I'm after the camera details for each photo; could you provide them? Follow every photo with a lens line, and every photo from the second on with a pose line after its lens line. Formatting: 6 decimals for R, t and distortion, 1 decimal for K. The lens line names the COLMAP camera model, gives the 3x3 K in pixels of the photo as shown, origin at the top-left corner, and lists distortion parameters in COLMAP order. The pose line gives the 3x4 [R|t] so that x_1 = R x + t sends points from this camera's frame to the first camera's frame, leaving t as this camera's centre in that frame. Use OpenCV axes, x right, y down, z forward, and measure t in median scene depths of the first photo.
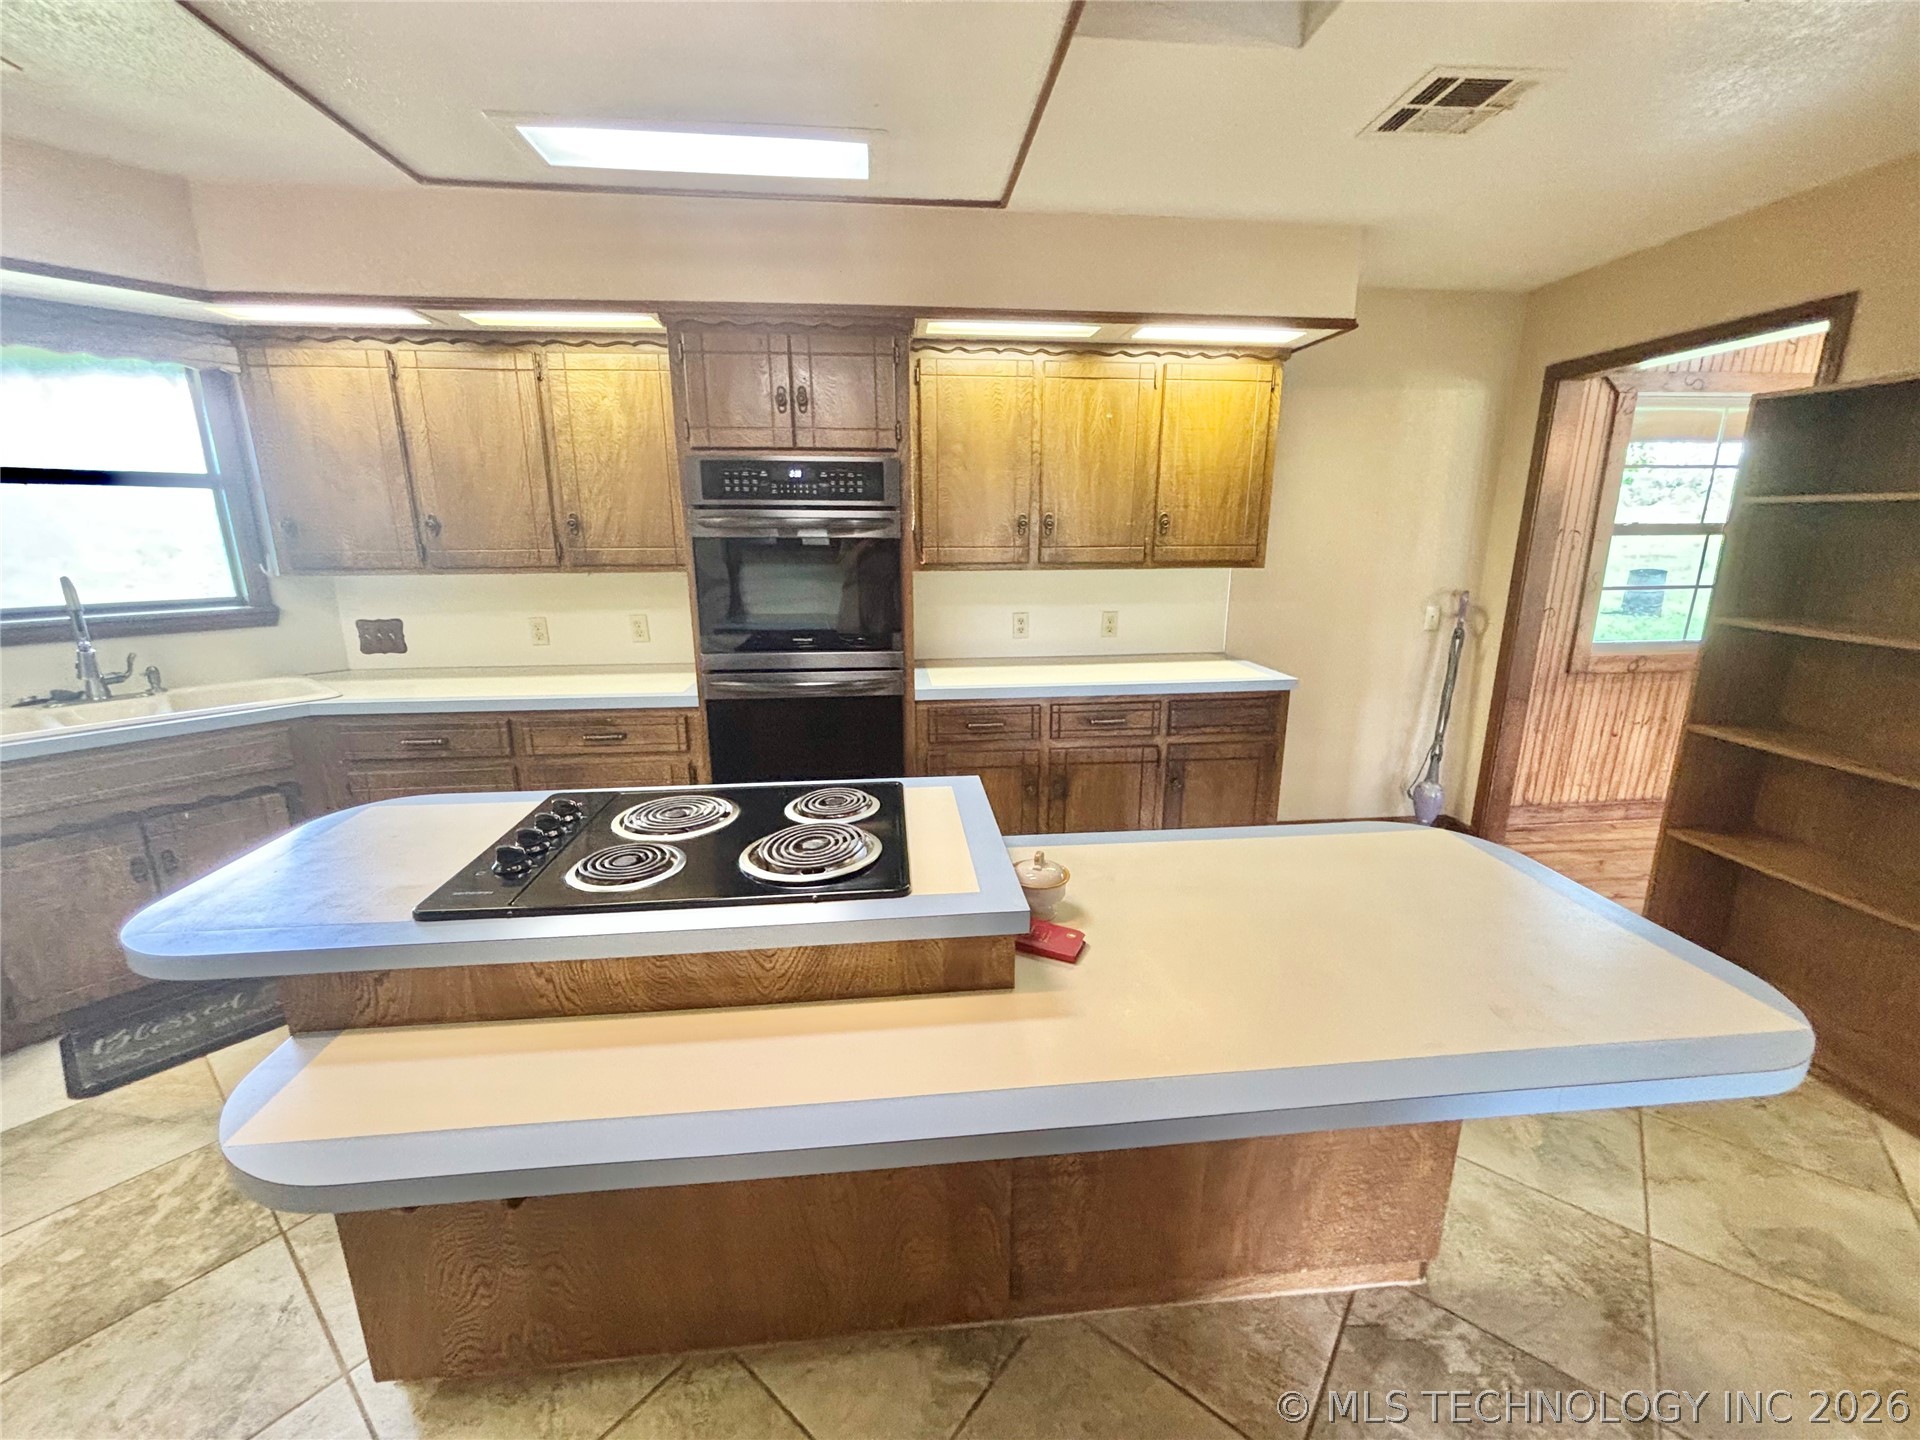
lens RADIAL K [[772.8, 0, 963.1], [0, 772.8, 716.0], [0, 0, 1]] dist [0.000813, -0.000615]
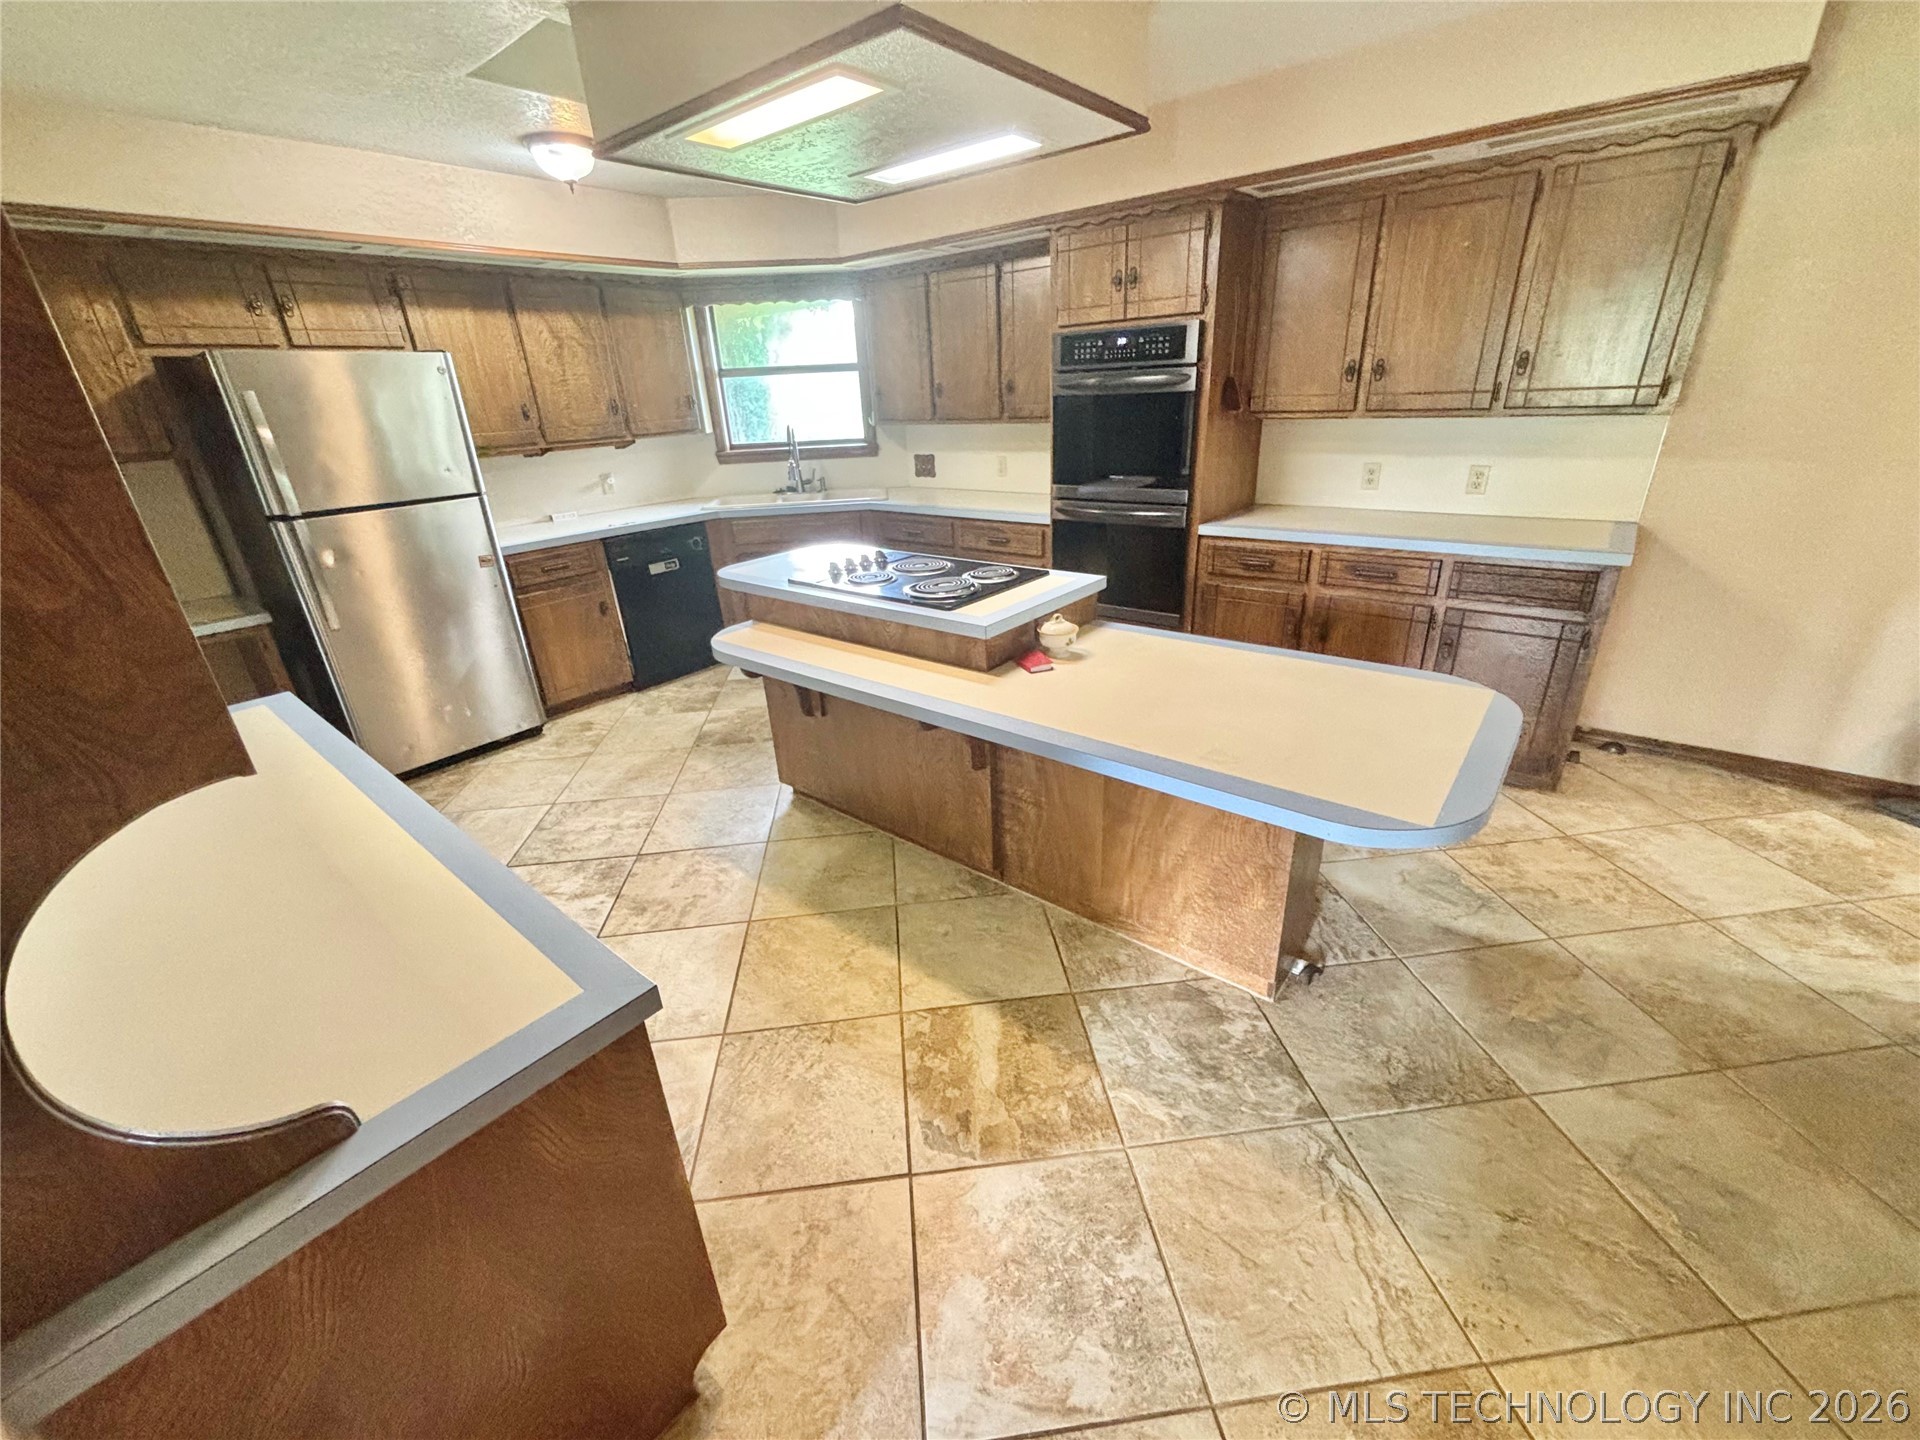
lens RADIAL K [[772.8, 0, 957.3], [0, 772.8, 717.9], [0, 0, 1]] dist [0.000813, -0.000615]
pose [[0.705528, 0.250218, -0.663039, 0.546998], [-0.124044, 0.964753, 0.232087, 0.023042], [0.697741, -0.081498, 0.711699, -0.139457]]
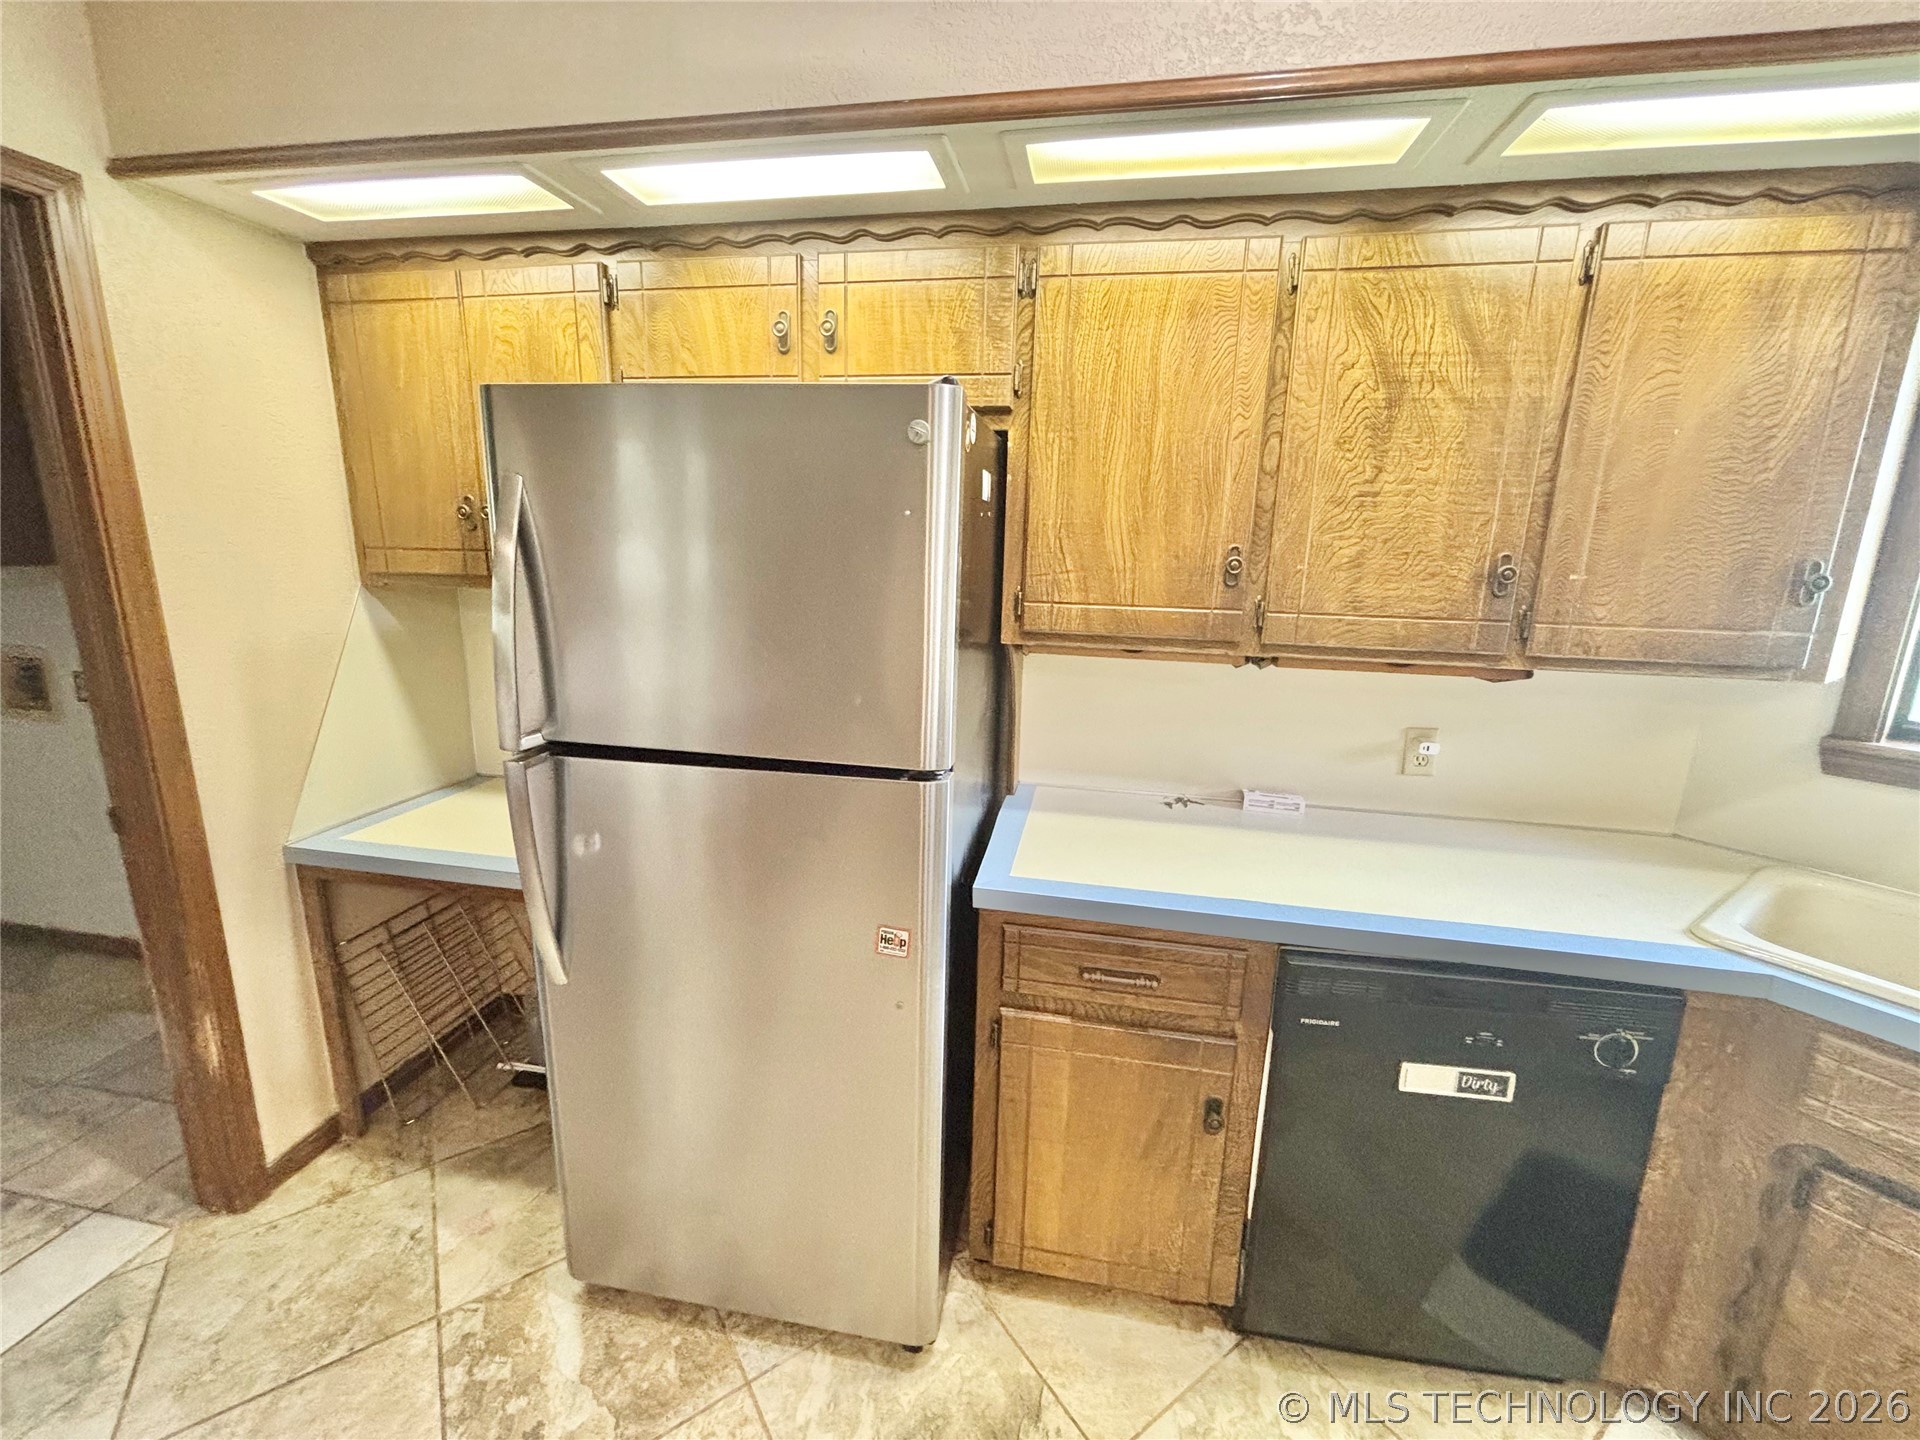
lens RADIAL K [[772.8, 0, 949.7], [0, 772.8, 716.2], [0, 0, 1]] dist [0.000813, -0.000615]
pose [[-0.283605, 0.200189, -0.937813, -0.495562], [-0.253153, 0.927643, 0.274575, -0.093046], [0.924923, 0.315281, -0.212406, 0.326612]]
